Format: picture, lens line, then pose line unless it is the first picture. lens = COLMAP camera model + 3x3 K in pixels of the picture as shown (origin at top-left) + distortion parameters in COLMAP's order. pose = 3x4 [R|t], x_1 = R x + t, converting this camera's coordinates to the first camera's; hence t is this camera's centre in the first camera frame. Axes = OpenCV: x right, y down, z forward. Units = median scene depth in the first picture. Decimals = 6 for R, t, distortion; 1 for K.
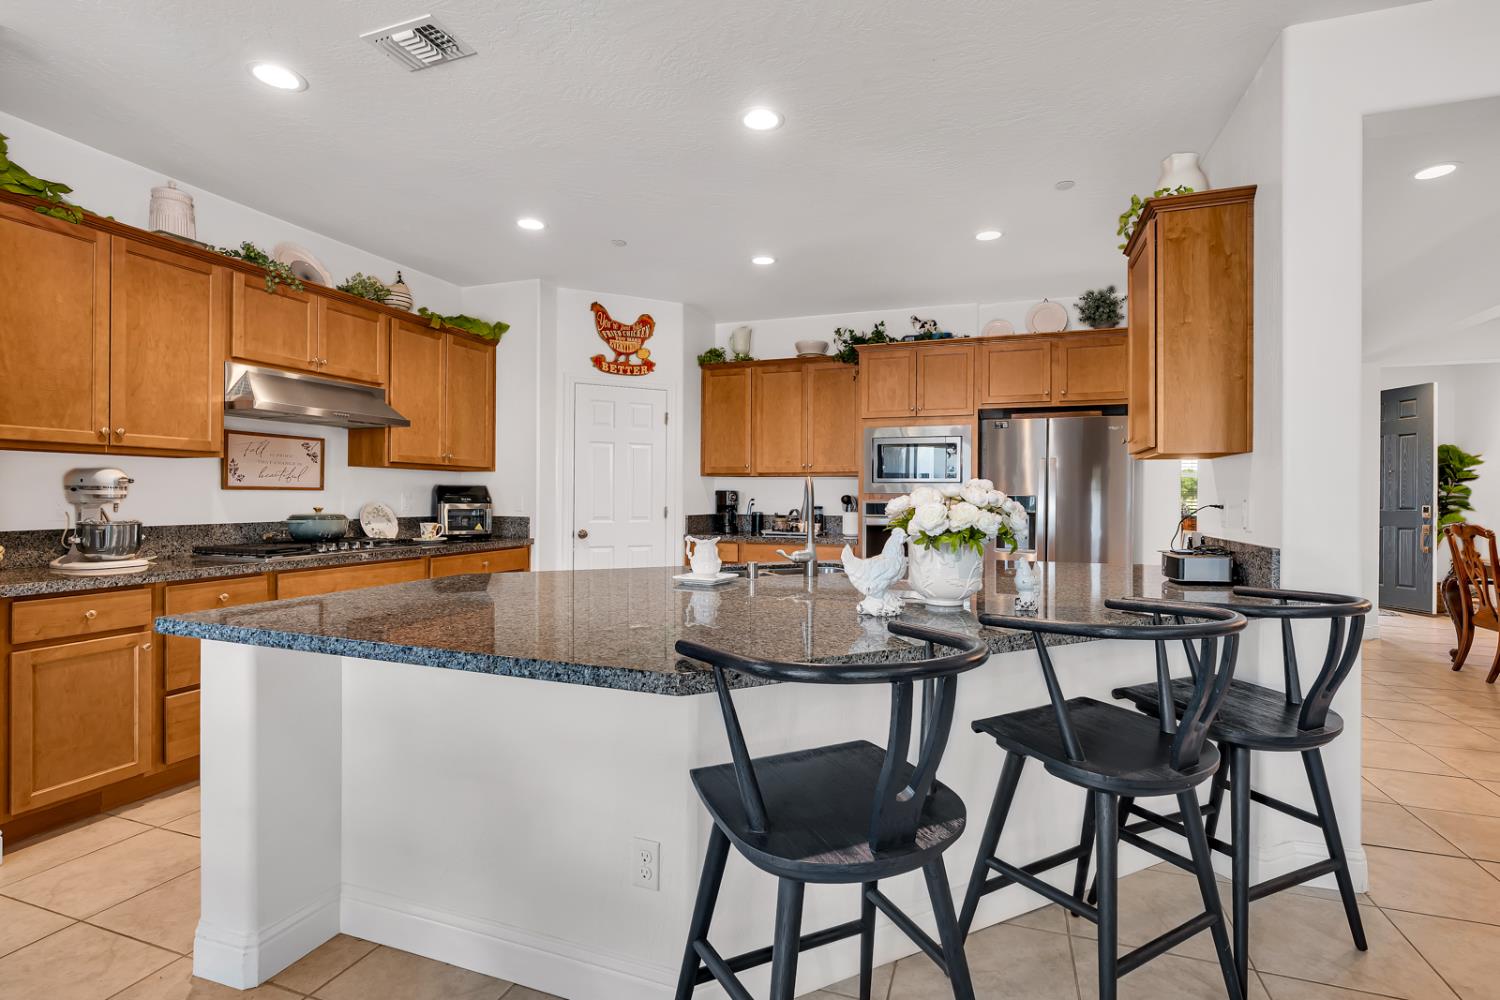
lens RADIAL K [[686.6, 0, 751.2], [0, 686.6, 496.1], [0, 0, 1]] dist [-0.009270, 0.003806]
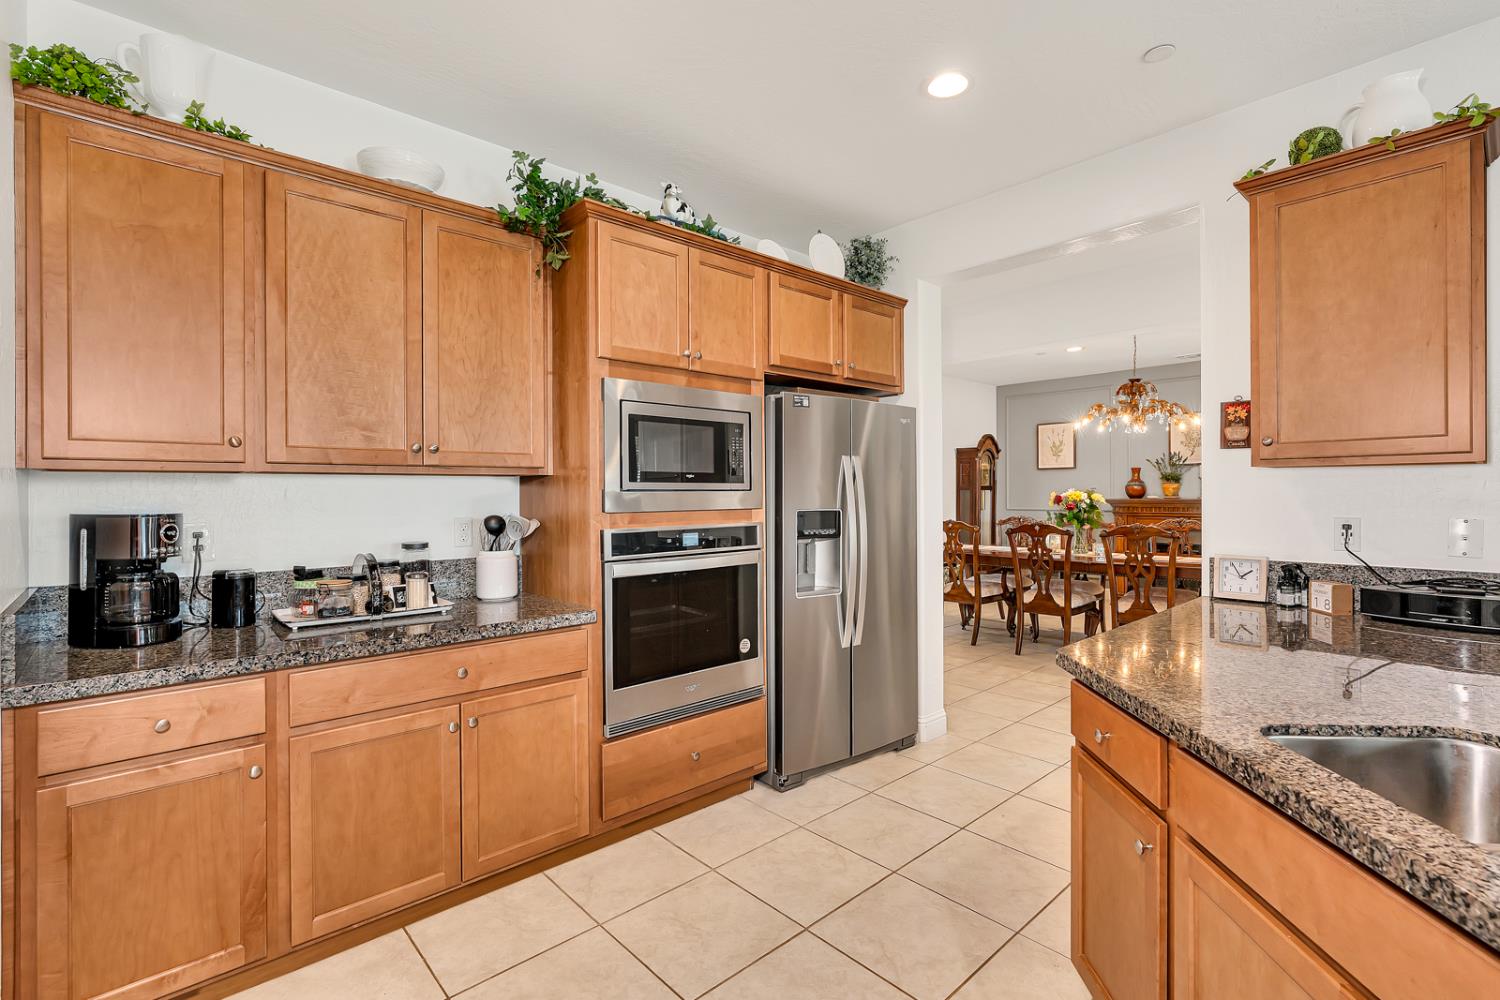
lens RADIAL K [[686.6, 0, 751.0], [0, 686.6, 494.5], [0, 0, 1]] dist [-0.009270, 0.003806]
pose [[0.469516, -0.010938, 0.882856, -0.203540], [0.009151, 0.999930, 0.007522, -0.018684], [-0.882877, 0.004548, 0.469583, 0.652634]]
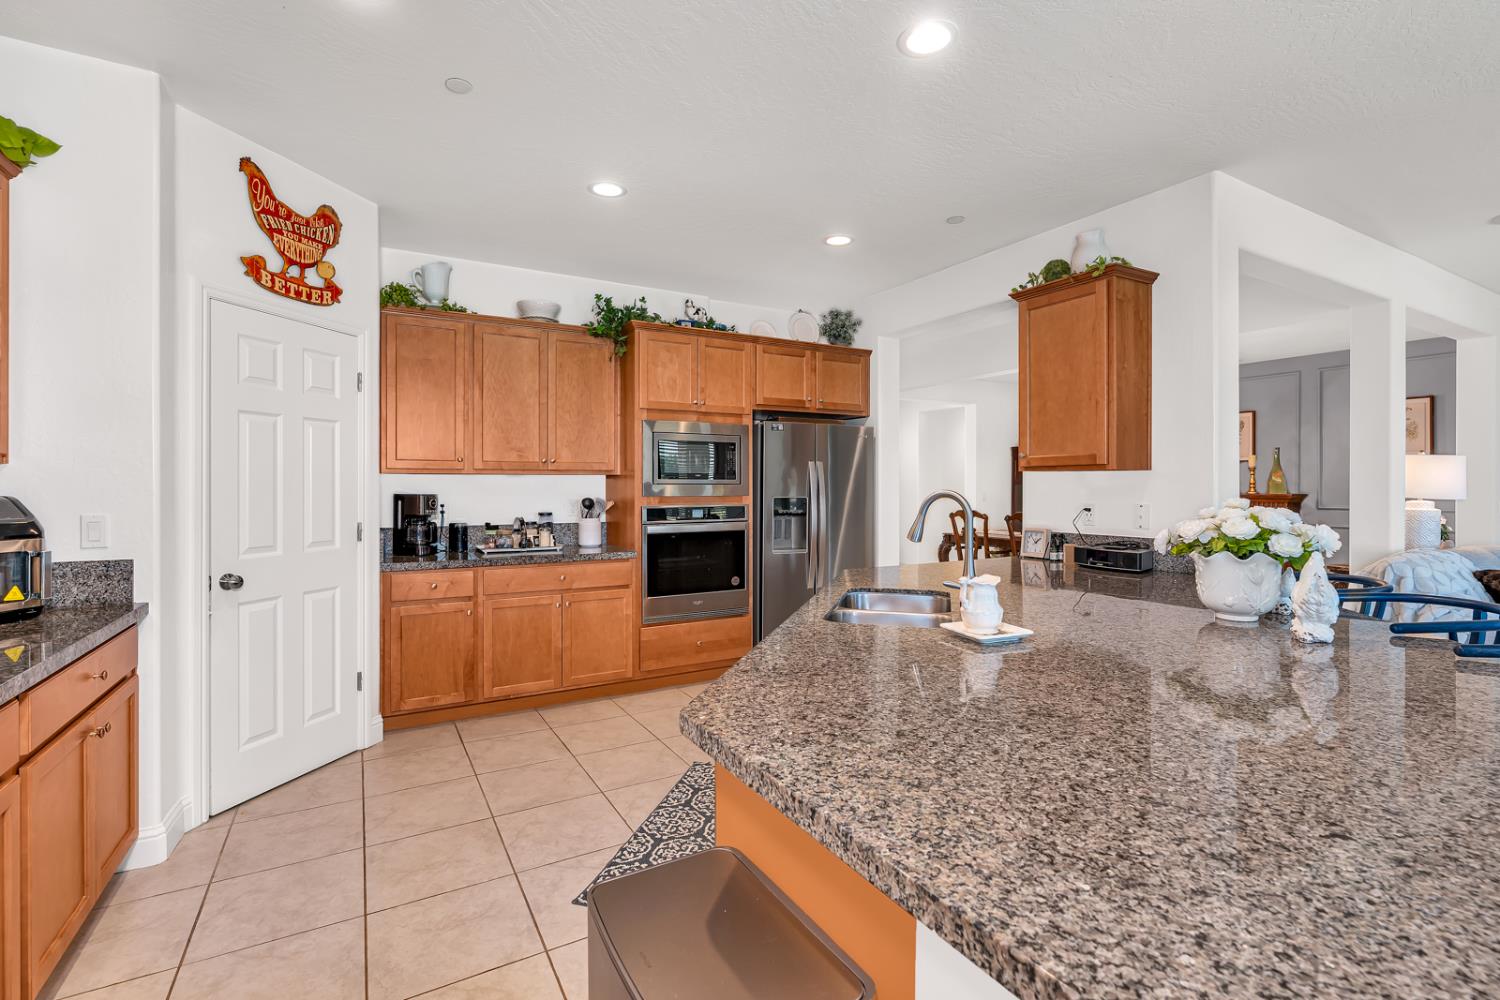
lens RADIAL K [[686.6, 0, 743.3], [0, 686.6, 486.0], [0, 0, 1]] dist [-0.009270, 0.003806]
pose [[0.653756, -0.007738, 0.756666, -0.379131], [0.004513, 0.999970, 0.006327, -0.020931], [-0.756692, -0.000722, 0.653771, 0.335921]]
